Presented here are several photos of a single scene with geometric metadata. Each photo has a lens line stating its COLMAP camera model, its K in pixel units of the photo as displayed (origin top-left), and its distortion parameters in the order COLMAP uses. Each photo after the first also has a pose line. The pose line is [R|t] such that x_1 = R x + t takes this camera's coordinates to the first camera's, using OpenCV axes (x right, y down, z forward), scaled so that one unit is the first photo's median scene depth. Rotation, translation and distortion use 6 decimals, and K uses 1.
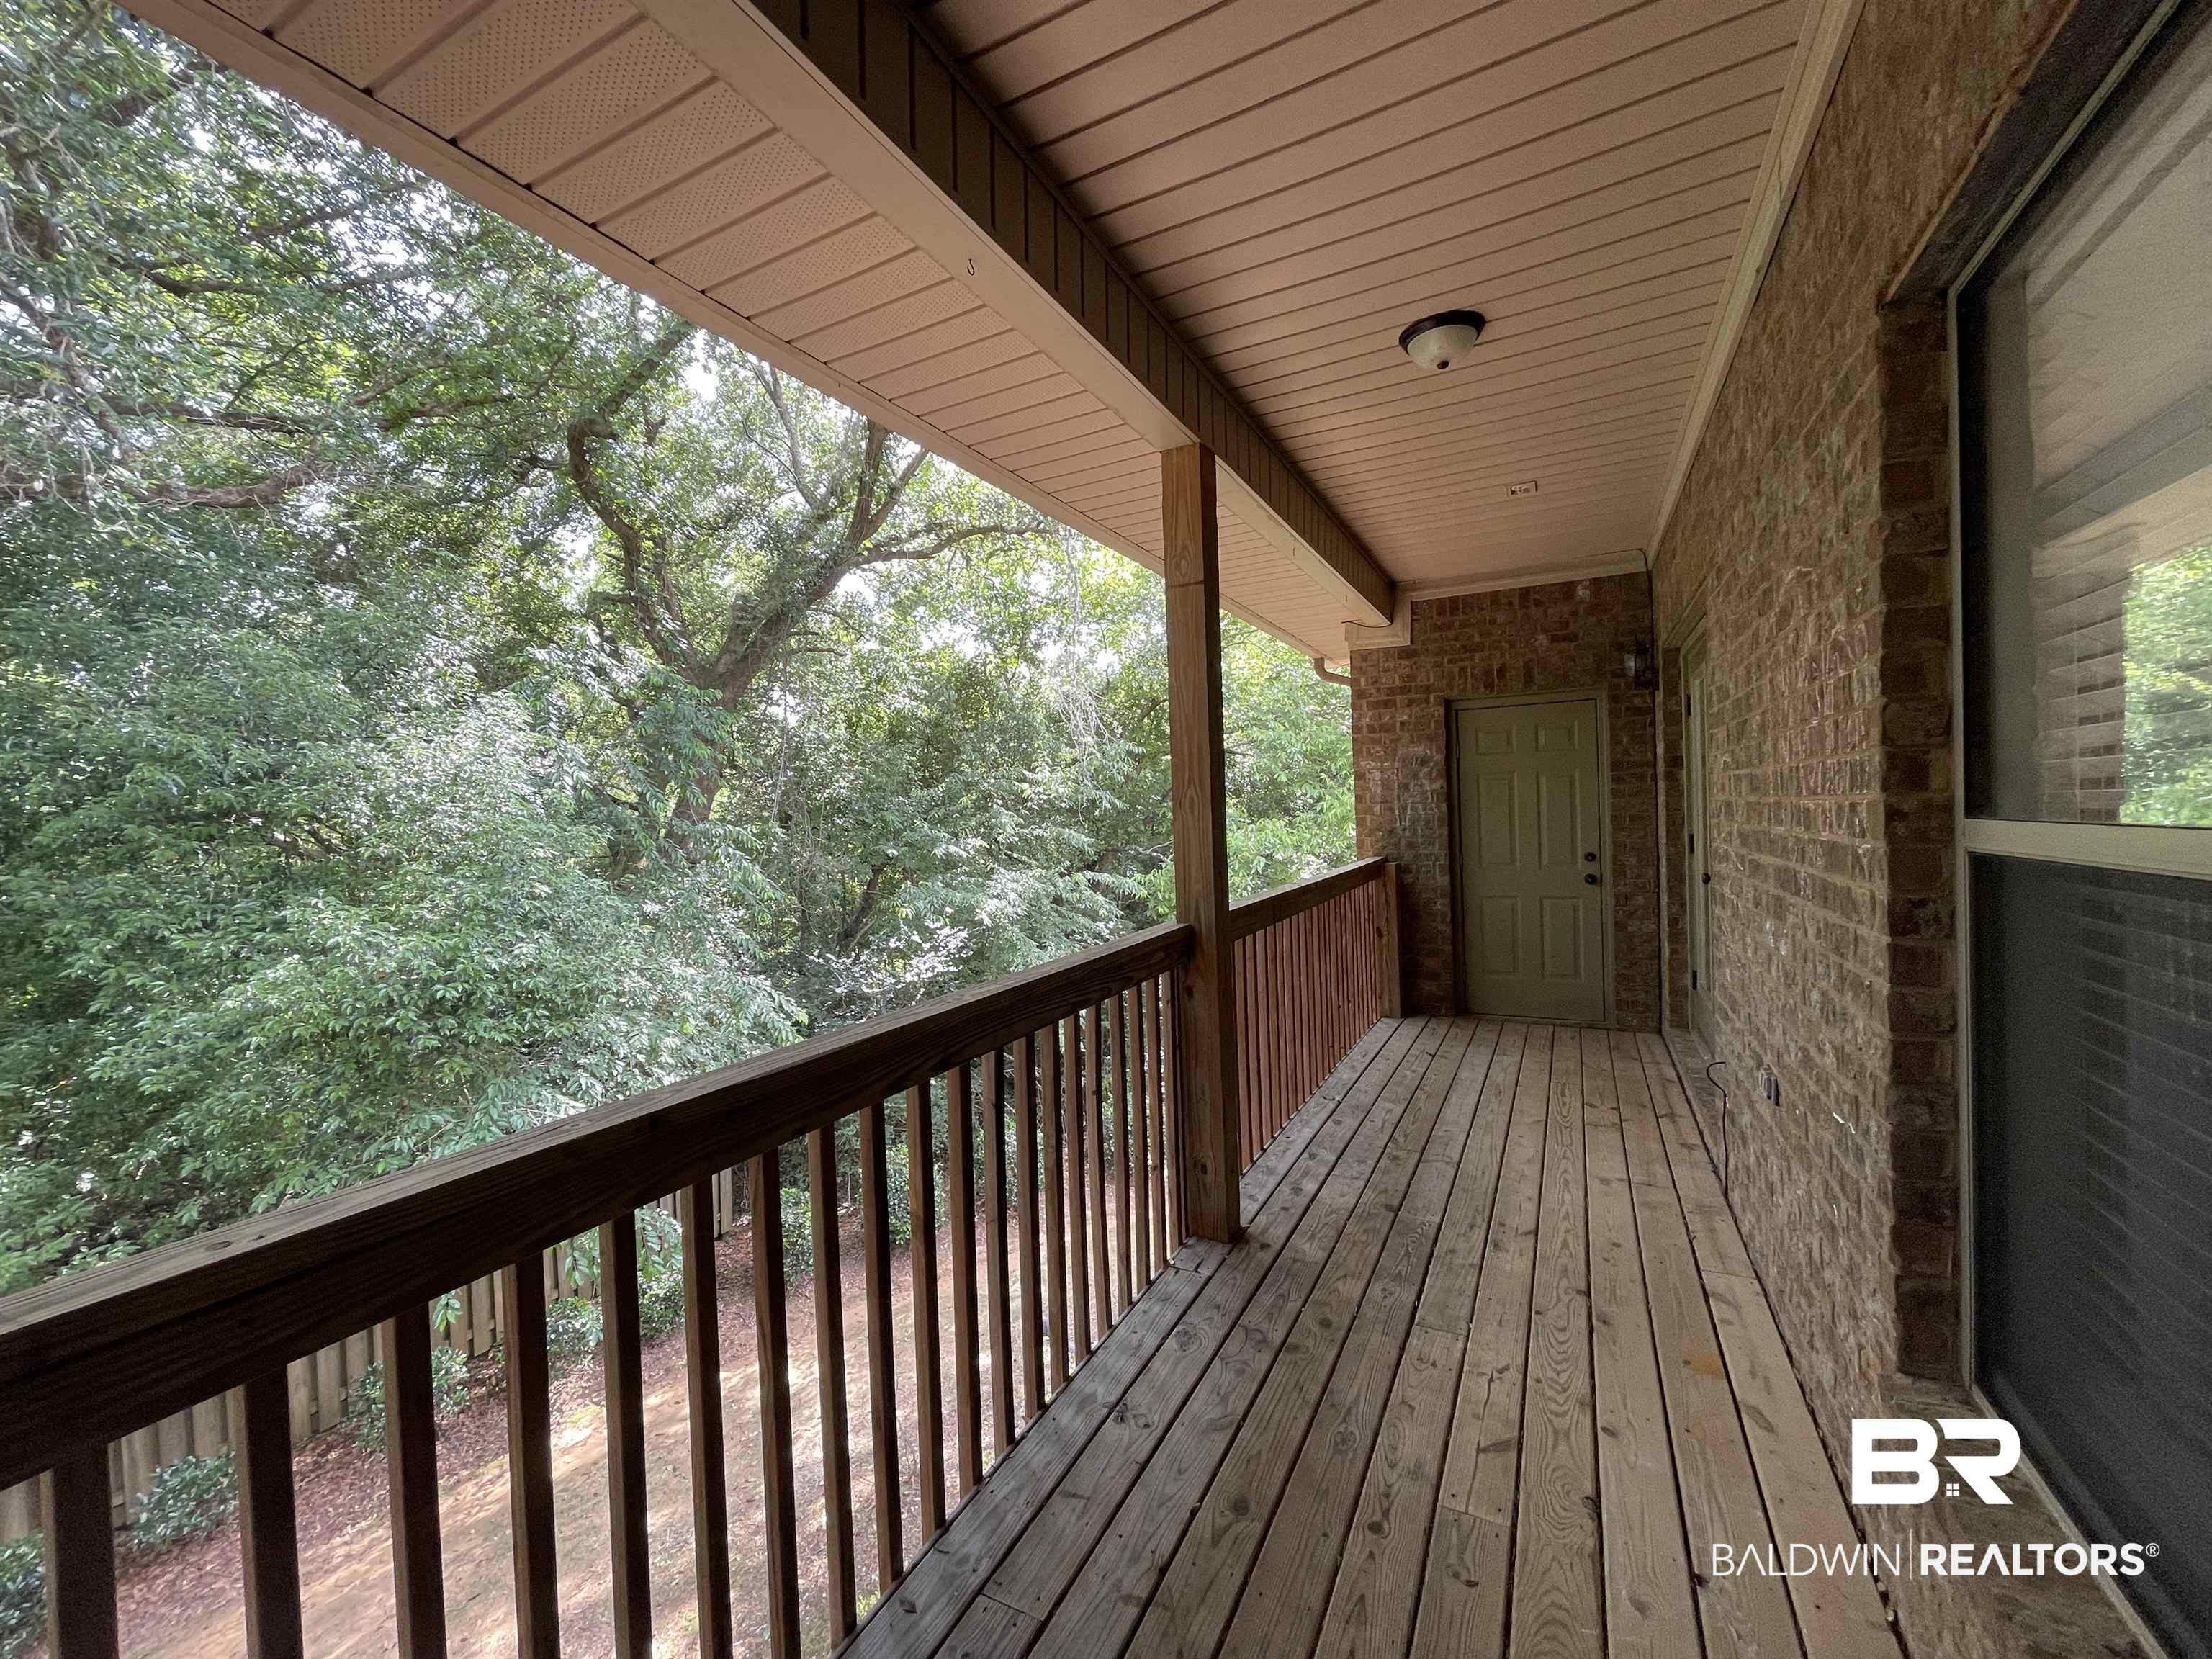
lens RADIAL K [[892.5, 0, 1107.9], [0, 892.5, 818.5], [0, 0, 1]] dist [0.001347, -0.000328]
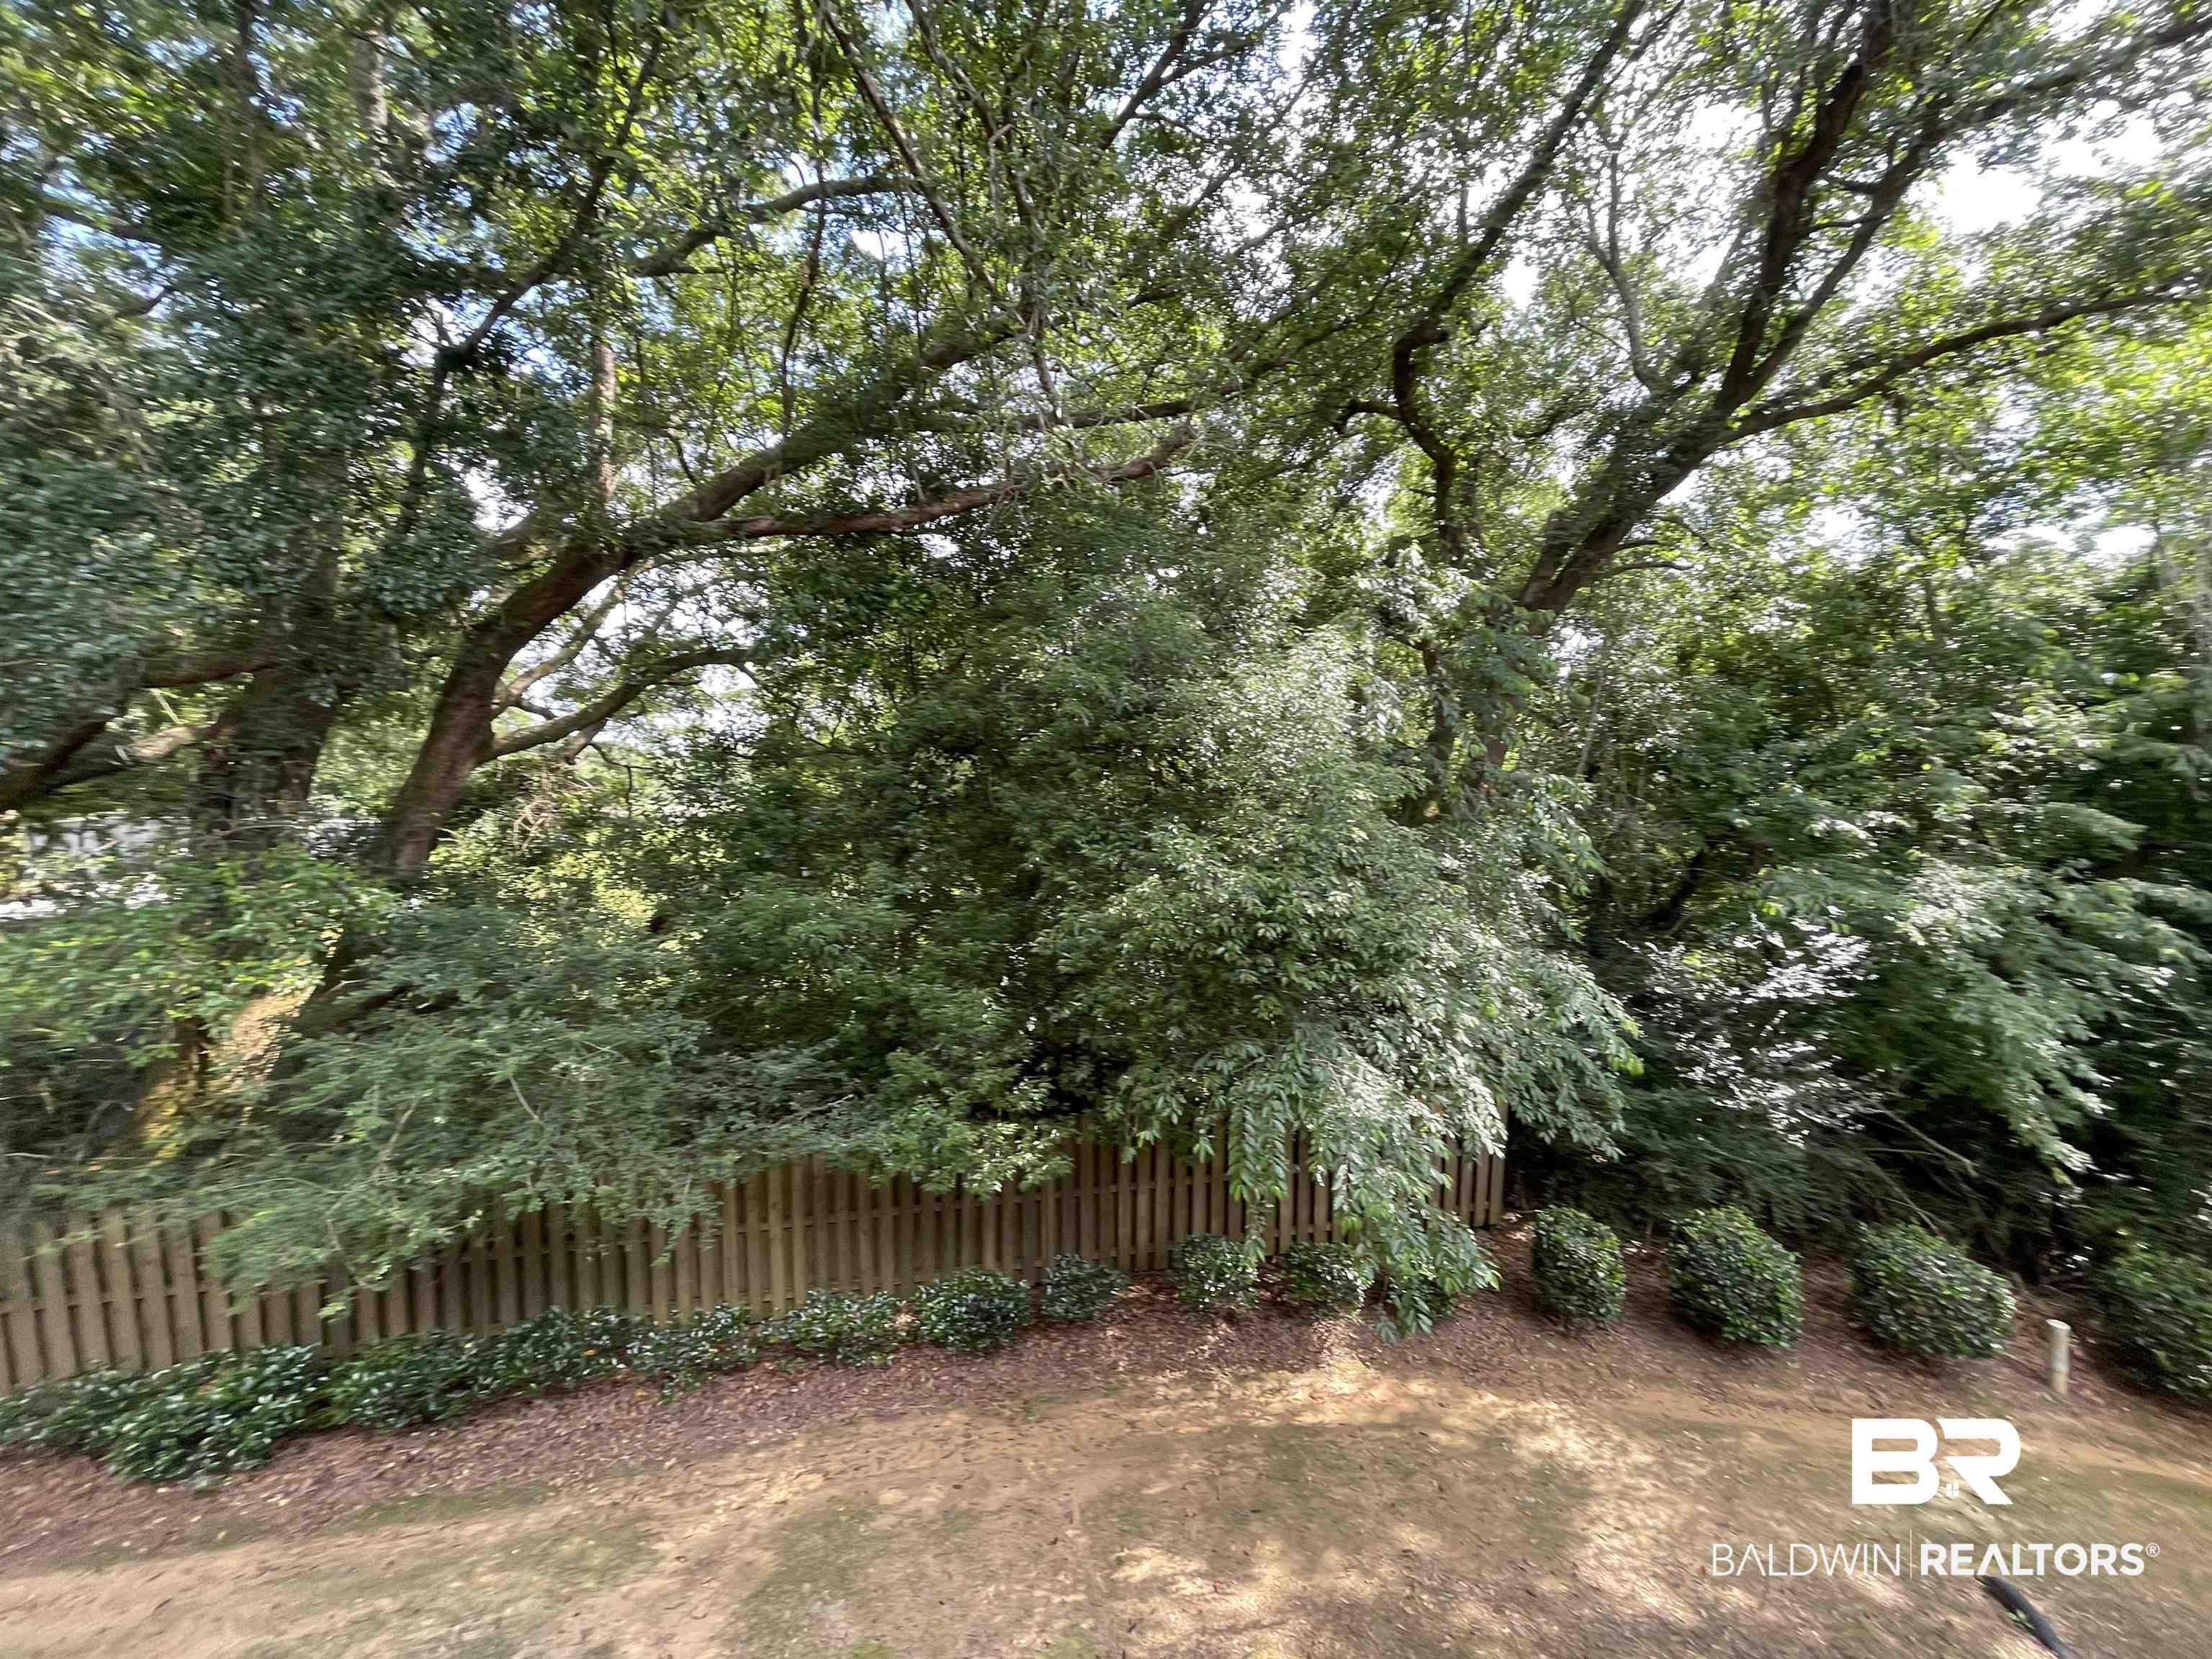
lens RADIAL K [[892.5, 0, 1107.9], [0, 892.5, 818.5], [0, 0, 1]] dist [0.001347, -0.000328]
pose [[0.695838, 0.078914, -0.713851, -0.122492], [-0.041768, 0.996709, 0.069468, 0.007799], [0.716984, -0.018522, 0.696844, 0.137777]]
